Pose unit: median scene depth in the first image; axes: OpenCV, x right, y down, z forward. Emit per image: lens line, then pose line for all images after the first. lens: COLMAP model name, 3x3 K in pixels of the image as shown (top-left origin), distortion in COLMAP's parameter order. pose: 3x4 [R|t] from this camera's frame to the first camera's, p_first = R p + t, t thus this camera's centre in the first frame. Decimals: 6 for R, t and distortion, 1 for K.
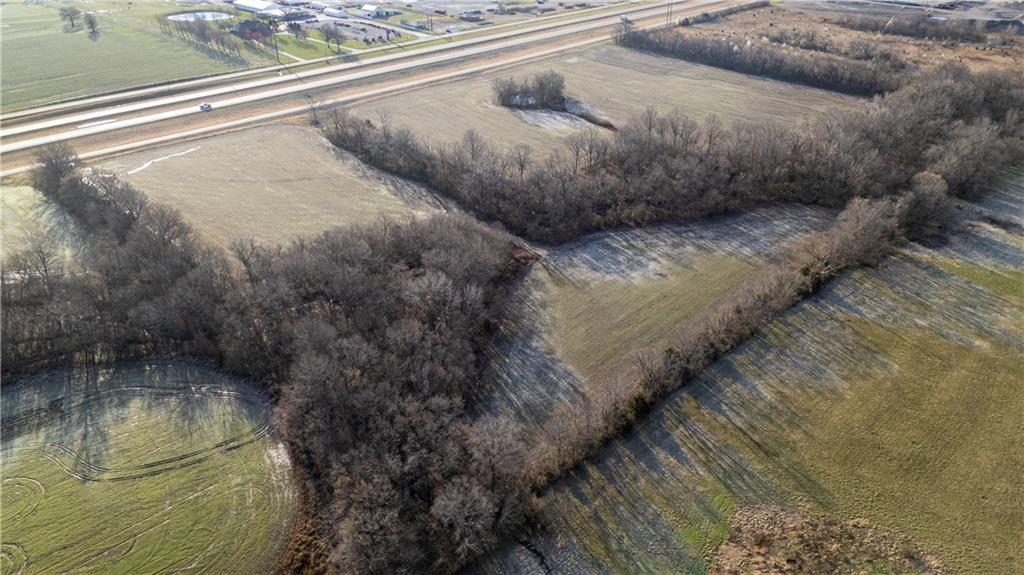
lens RADIAL K [[747.5, 0, 512.0], [0, 747.5, 287.5], [0, 0, 1]] dist [0.084184, -0.089536]
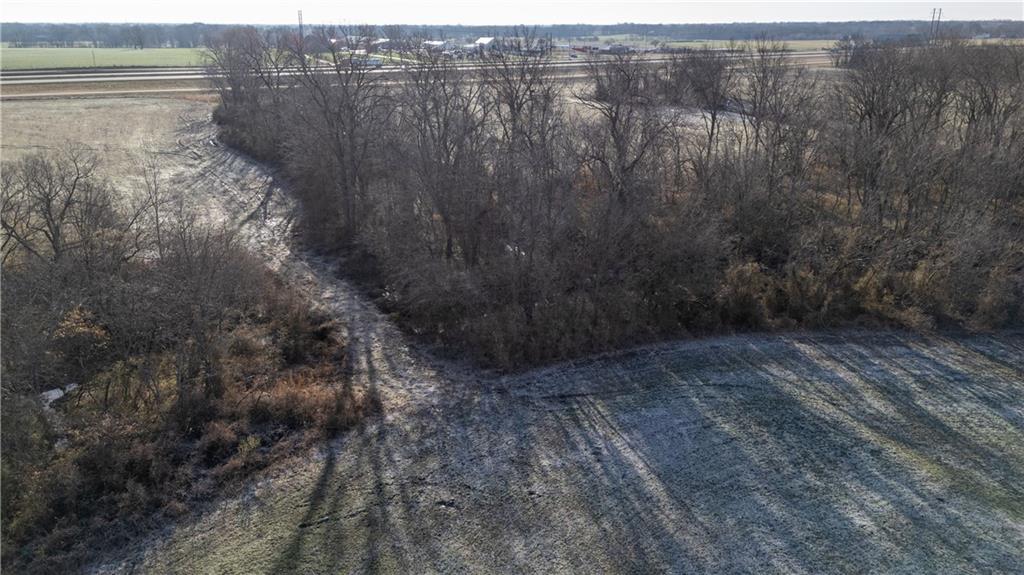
lens RADIAL K [[747.5, 0, 512.0], [0, 747.5, 287.5], [0, 0, 1]] dist [0.084184, -0.089536]
pose [[0.962771, 0.095156, -0.253015, 0.108082], [-0.135186, 0.980030, -0.145828, -0.047955], [0.234086, 0.174603, 0.956409, 0.795314]]
